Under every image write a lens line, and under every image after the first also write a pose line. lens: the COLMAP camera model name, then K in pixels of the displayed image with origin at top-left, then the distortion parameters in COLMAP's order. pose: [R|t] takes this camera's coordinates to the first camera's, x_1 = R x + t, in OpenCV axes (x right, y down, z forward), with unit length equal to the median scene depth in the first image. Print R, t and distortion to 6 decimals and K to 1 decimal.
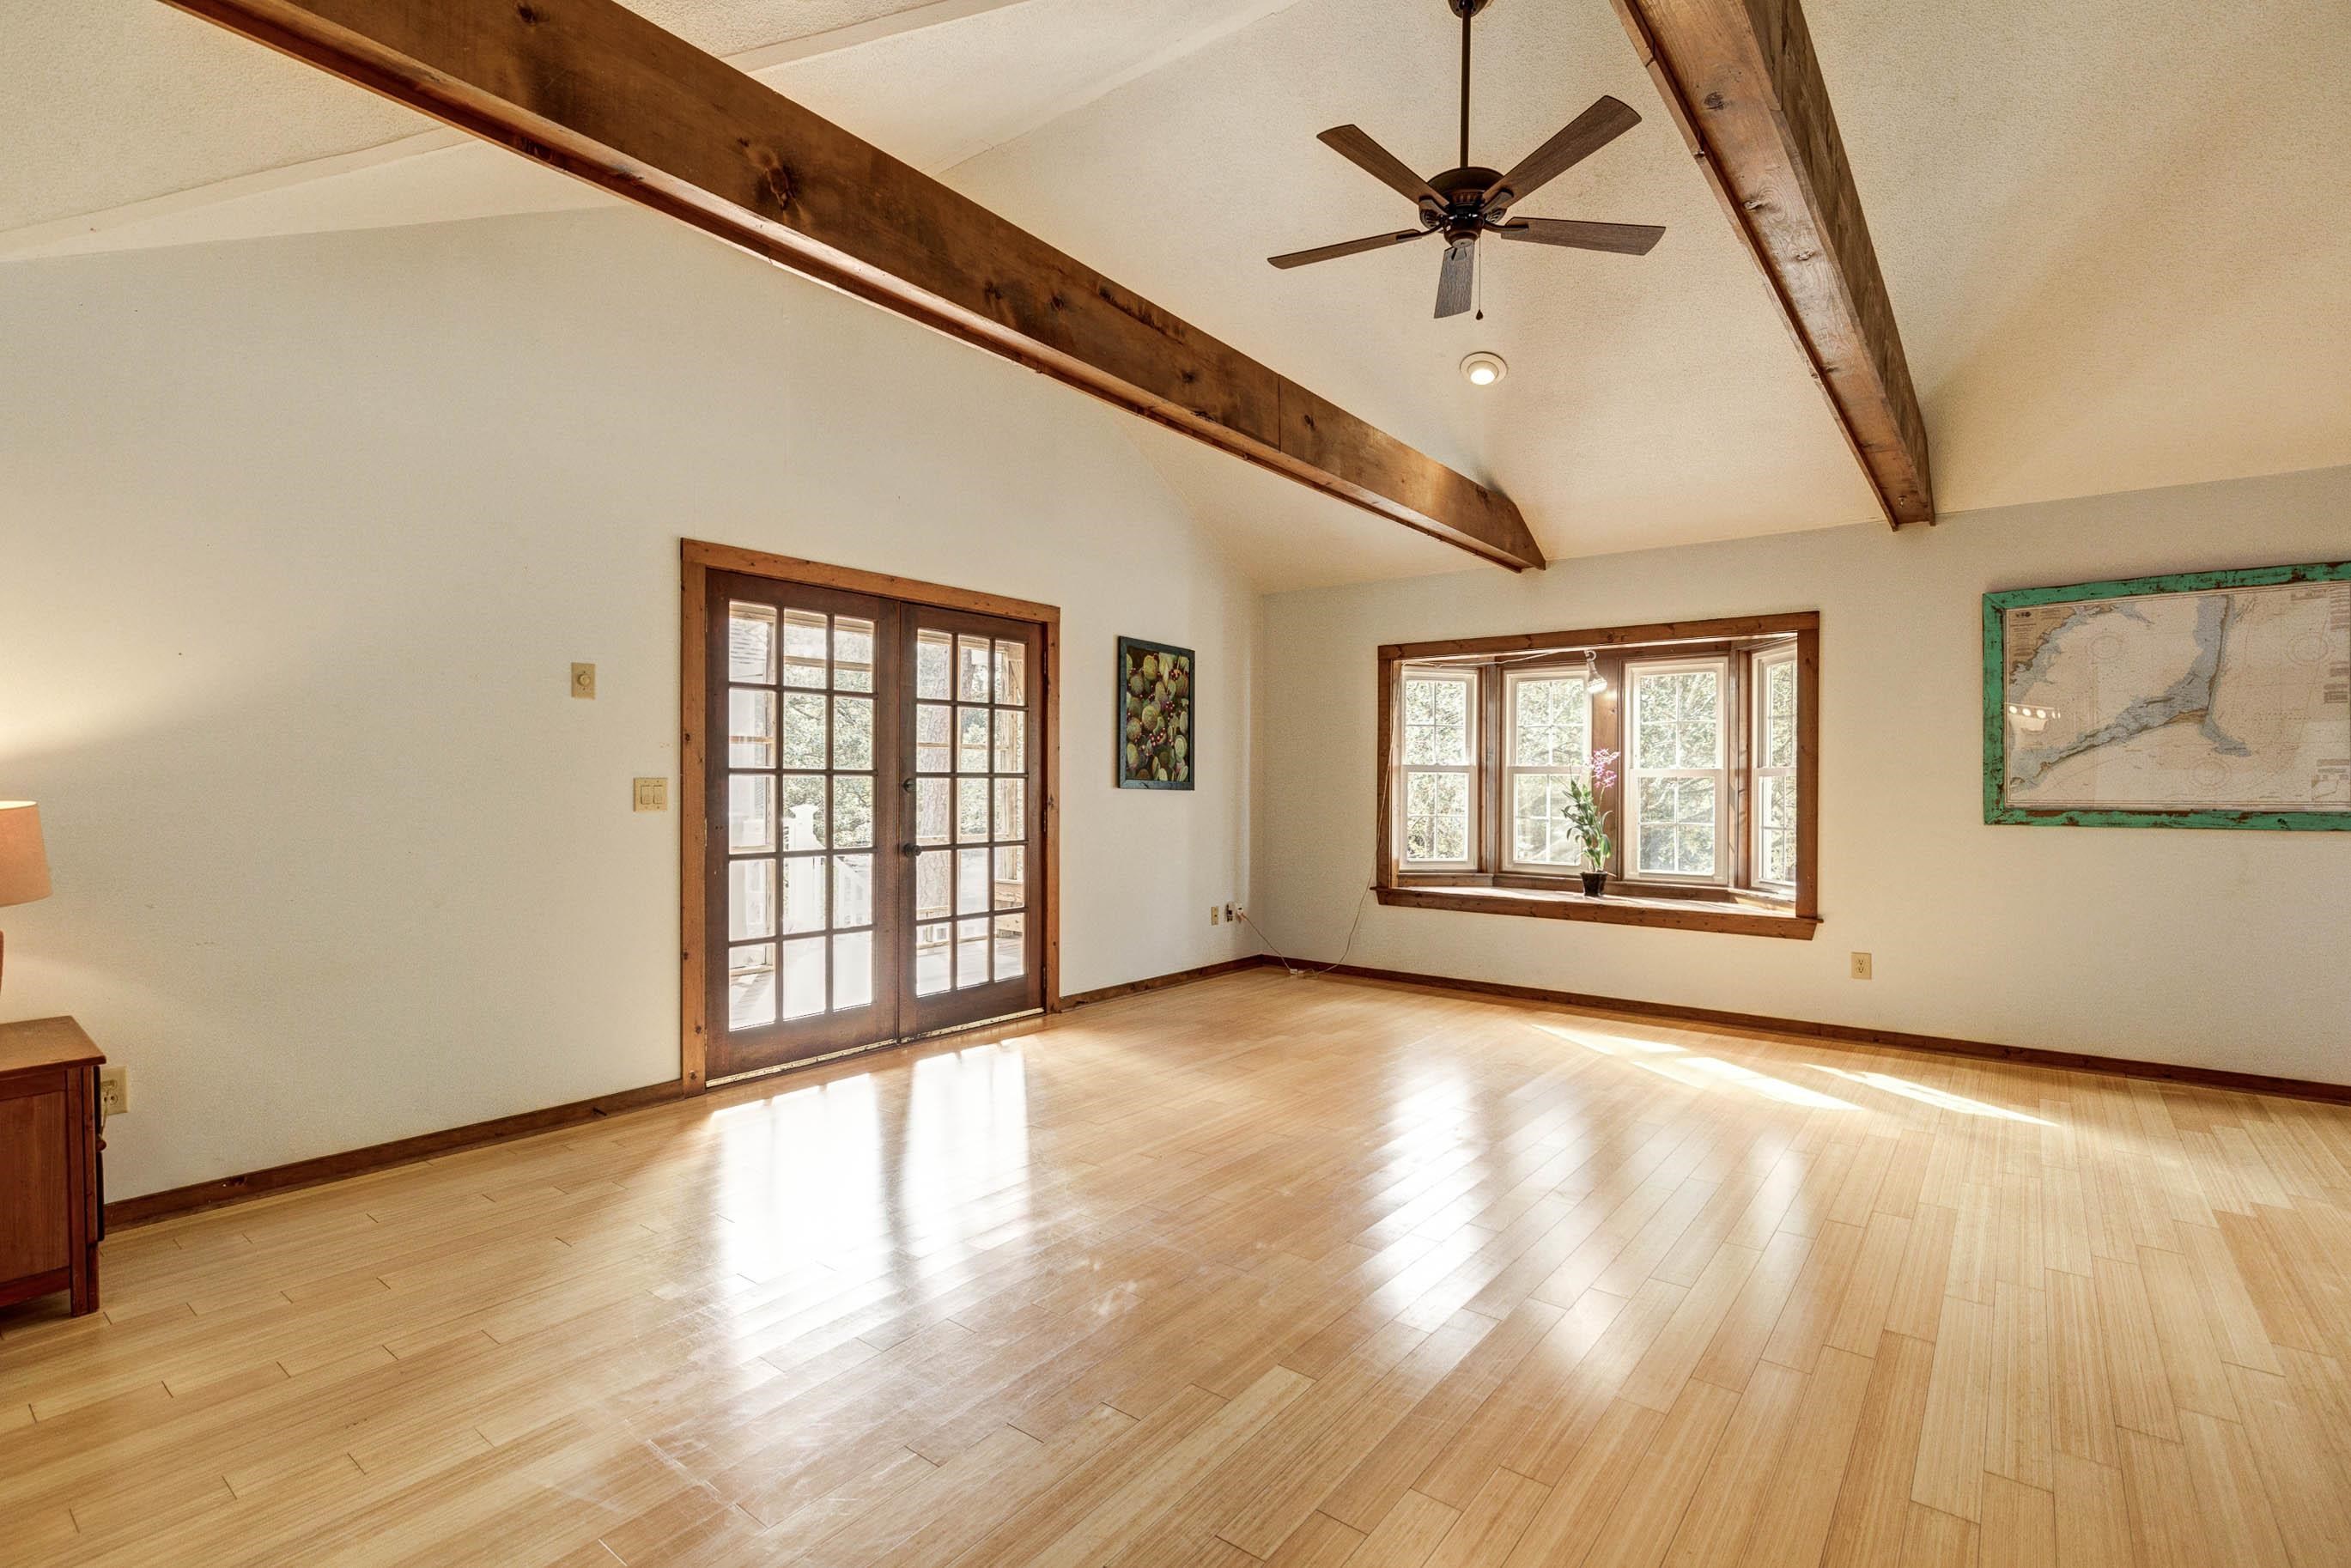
lens RADIAL K [[1109.3, 0, 1175.5], [0, 1109.3, 784.0], [0, 0, 1]] dist [0.003128, 0.001011]
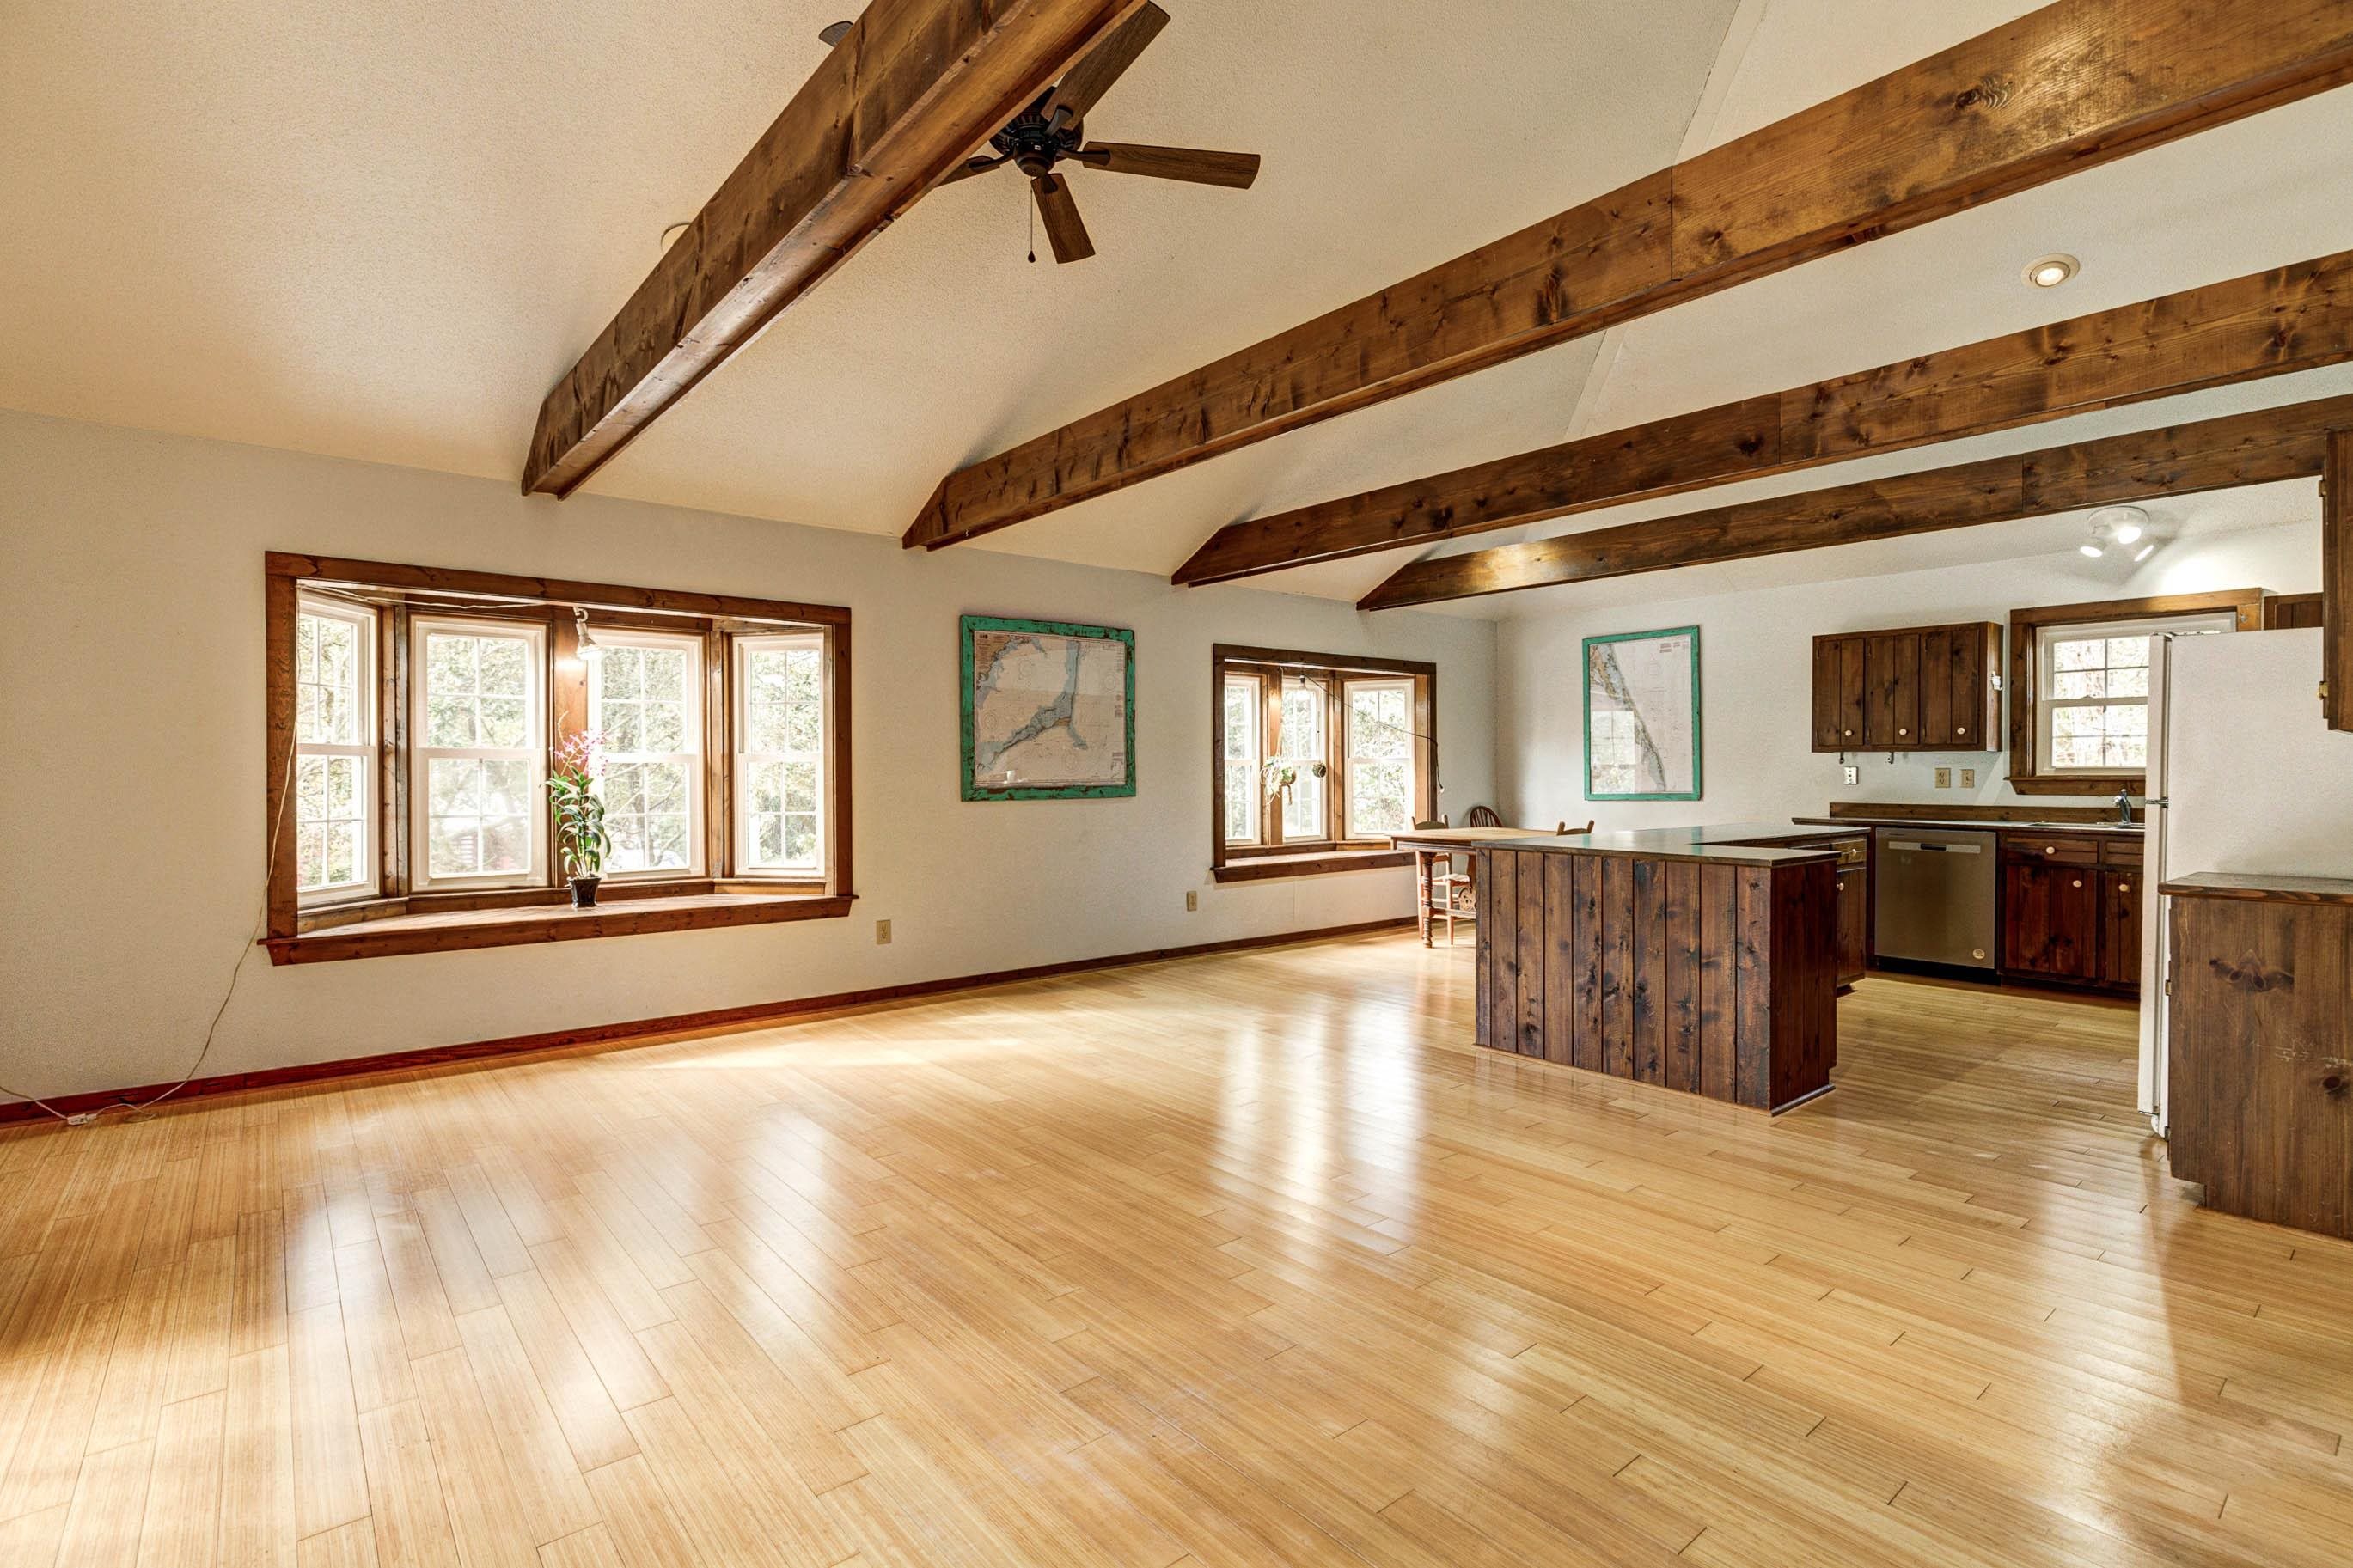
lens RADIAL K [[1112.1, 0, 1173.8], [0, 1112.1, 775.8], [0, 0, 1]] dist [-0.002057, -0.000871]
pose [[0.221636, -0.010194, 0.975076, -0.433366], [0.004565, 0.999945, 0.009417, -0.002967], [-0.975119, 0.002364, 0.221671, 0.497463]]
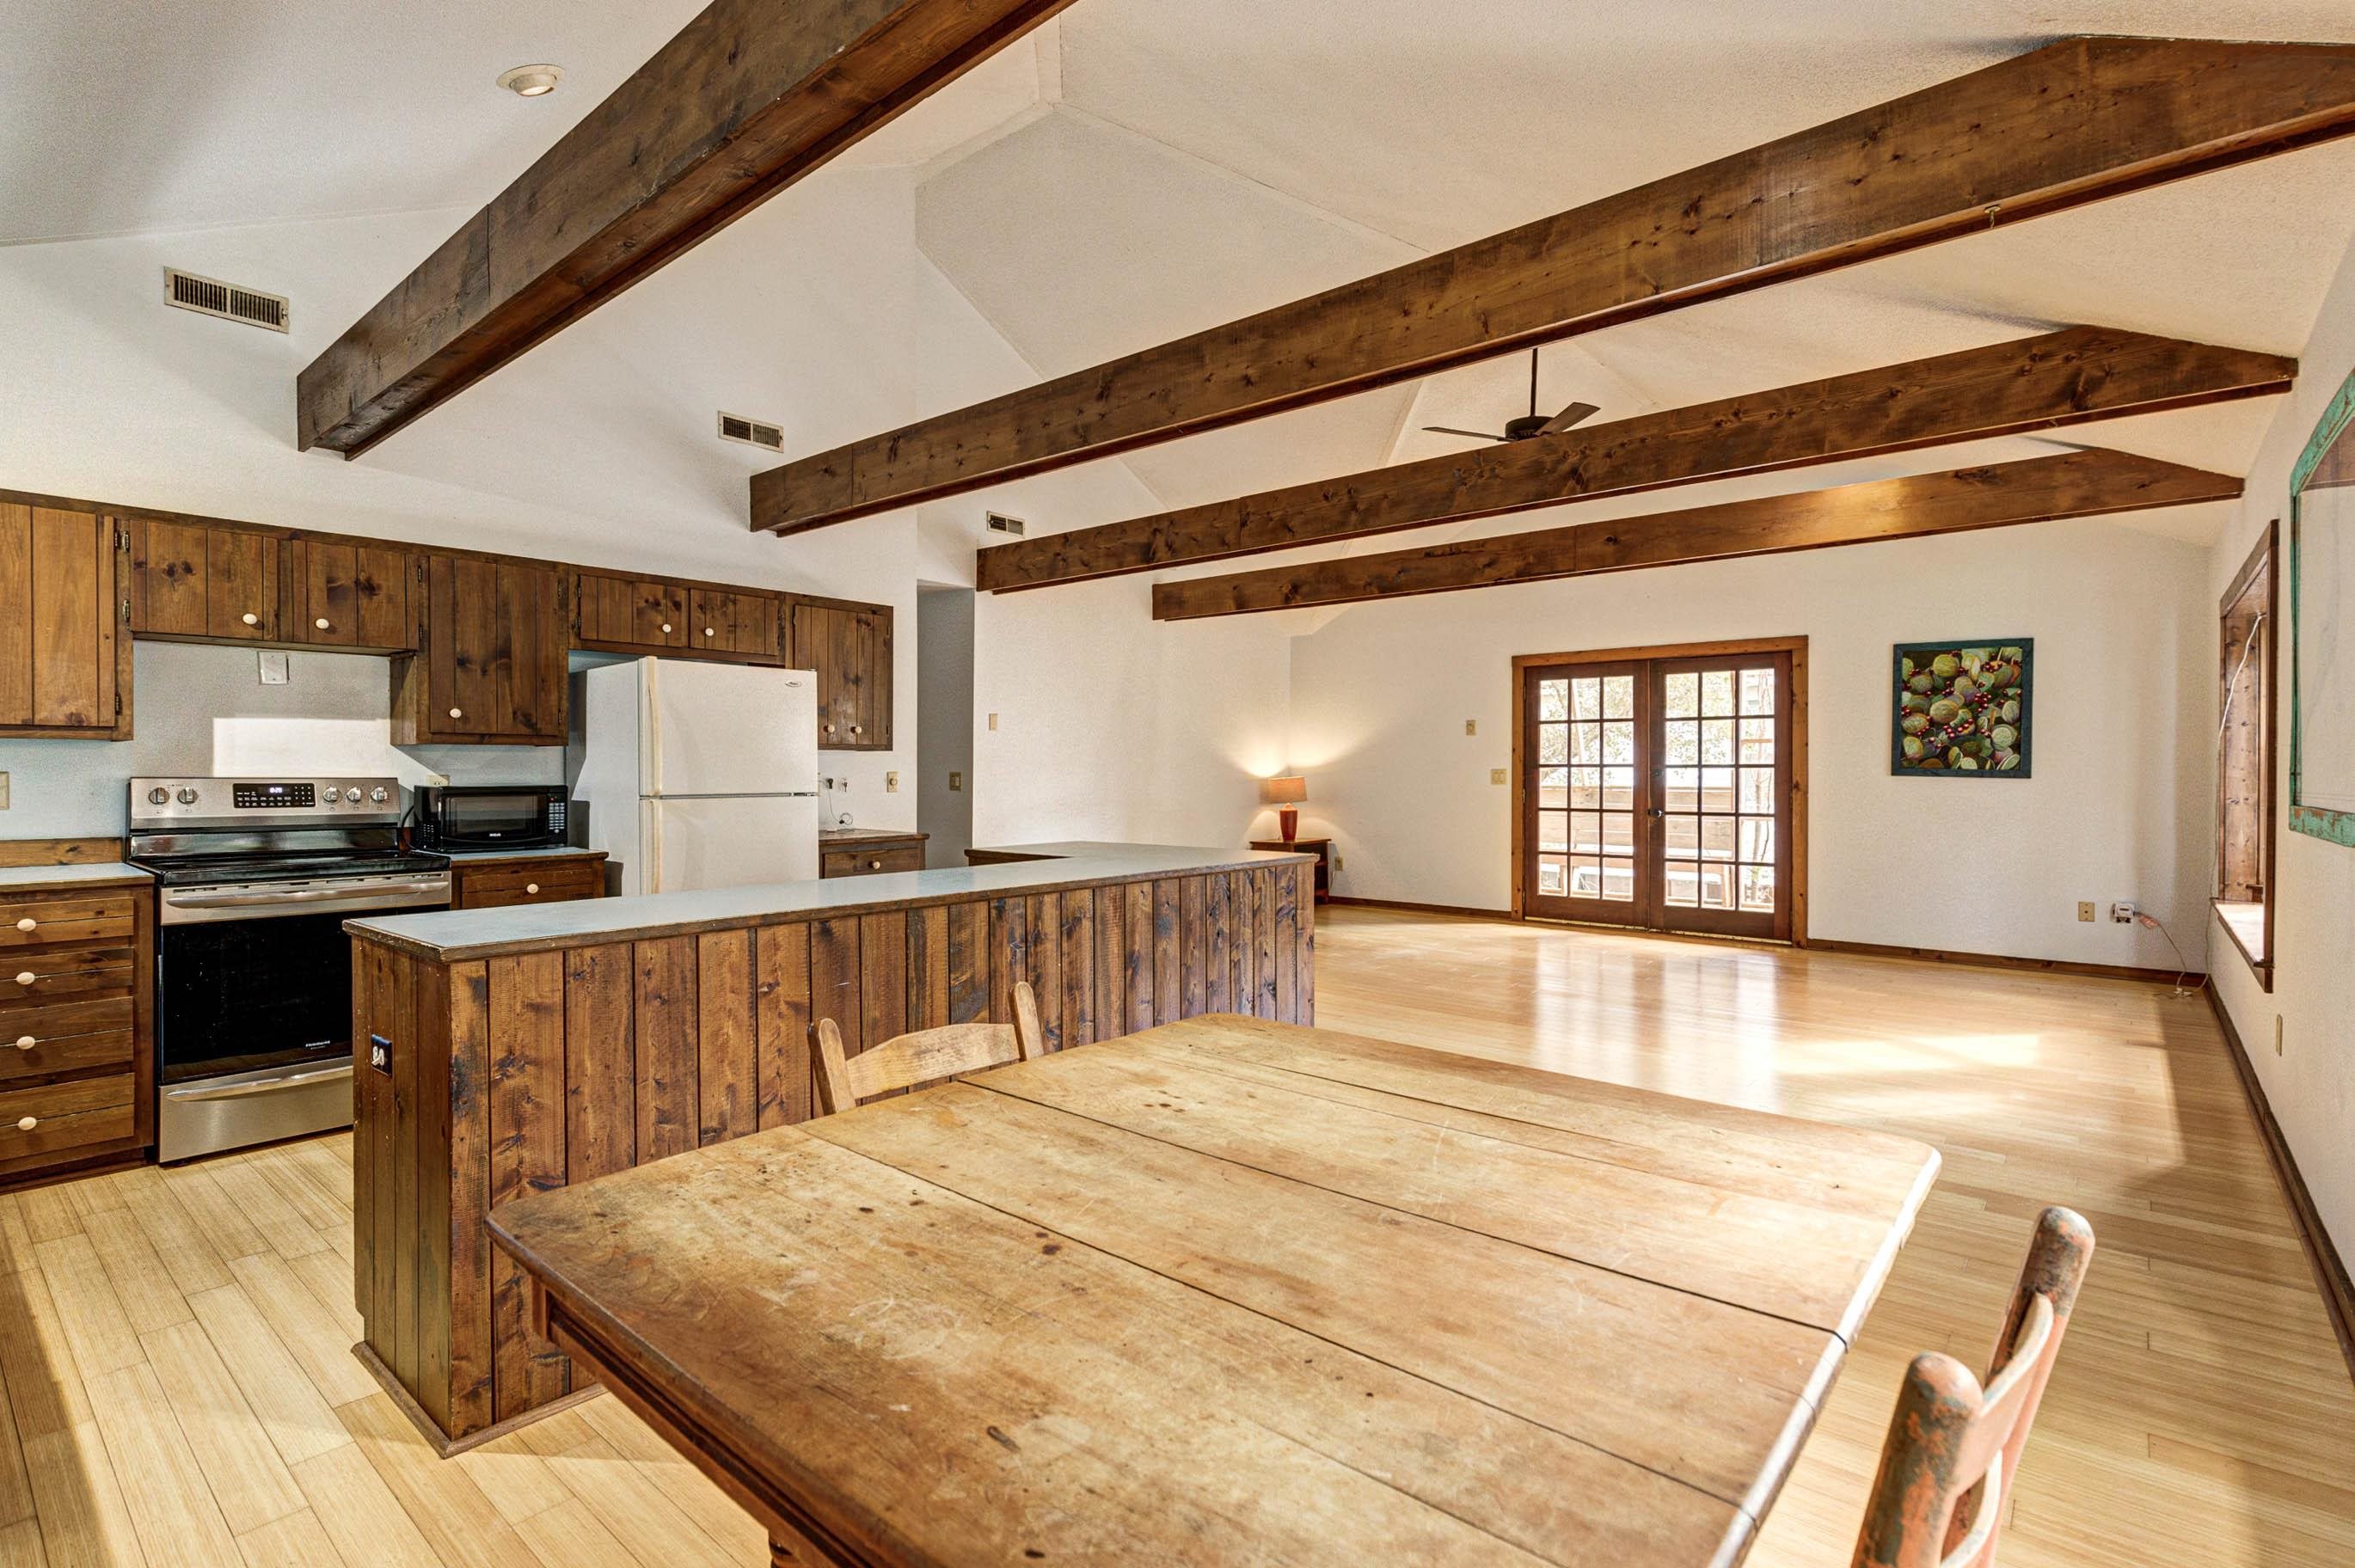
lens RADIAL K [[1083.5, 0, 1132.0], [0, 1083.5, 781.7], [0, 0, 1]] dist [-0.000892, -0.000184]
pose [[-0.069461, 0.006738, -0.997562, 1.436663], [-0.002990, 0.999971, 0.006962, 0.005880], [0.997580, 0.003467, -0.069439, 0.362032]]
